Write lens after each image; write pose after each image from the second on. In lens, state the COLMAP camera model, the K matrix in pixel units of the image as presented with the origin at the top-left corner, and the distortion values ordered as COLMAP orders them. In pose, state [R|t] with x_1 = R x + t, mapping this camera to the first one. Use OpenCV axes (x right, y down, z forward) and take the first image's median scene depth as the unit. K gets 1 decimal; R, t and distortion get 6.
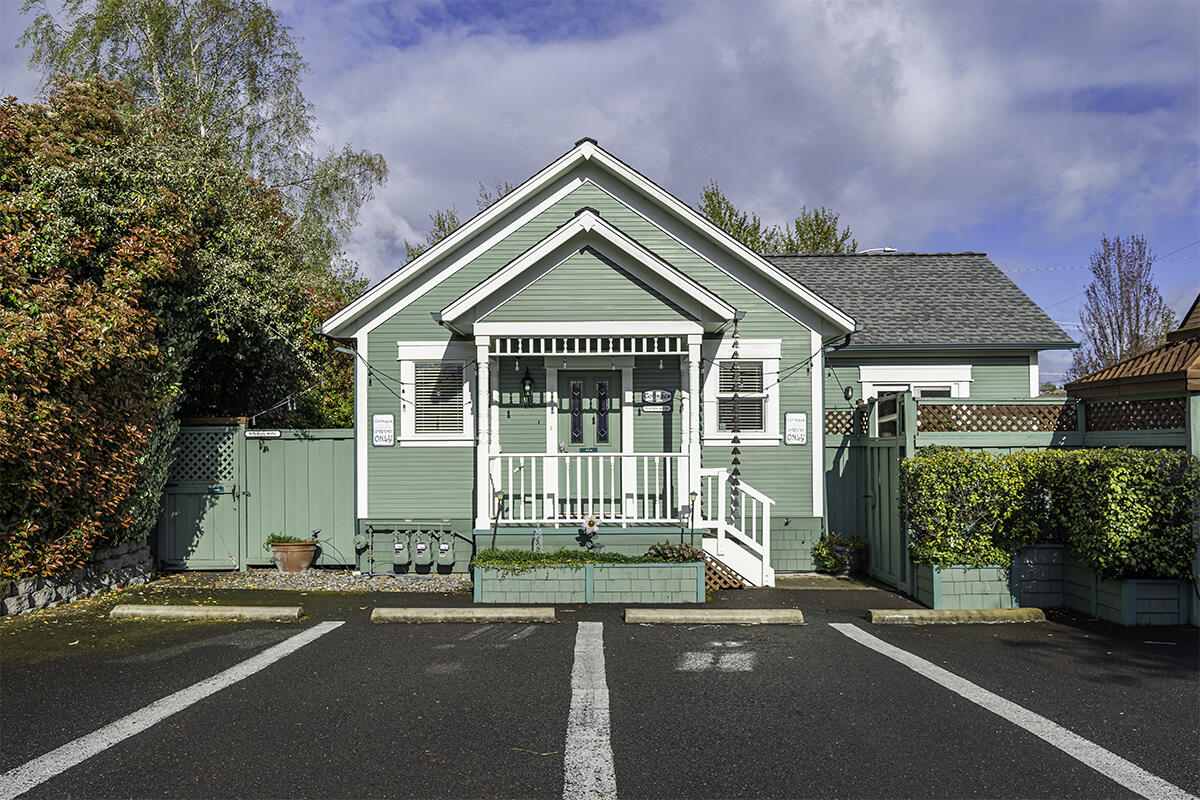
lens RADIAL K [[752.6, 0, 600.4], [0, 752.6, 400.8], [0, 0, 1]] dist [-0.006436, -0.001874]
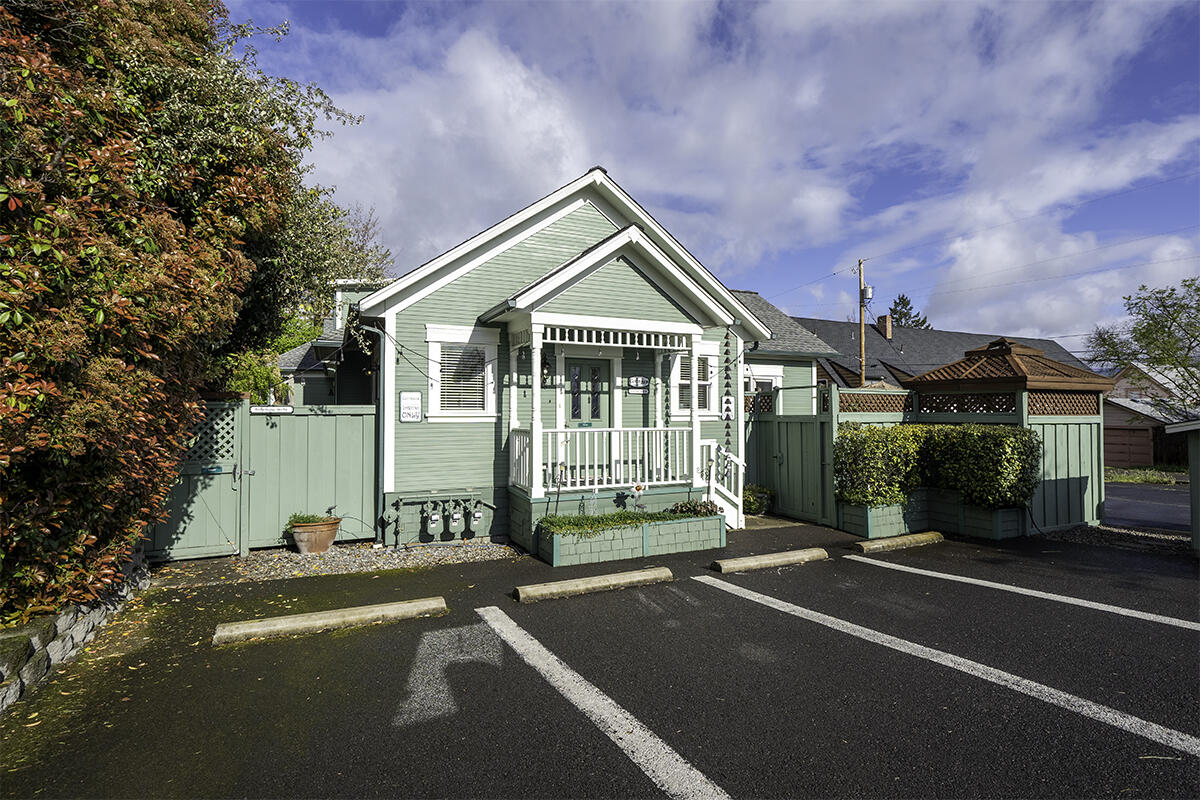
lens RADIAL K [[533.5, 0, 591.0], [0, 533.5, 377.0], [0, 0, 1]] dist [0.004977, 0.000444]
pose [[0.919564, 0.029780, 0.391809, -0.348182], [-0.025620, 0.999546, -0.015844, 0.002405], [-0.392103, 0.004532, 0.919910, 0.212892]]
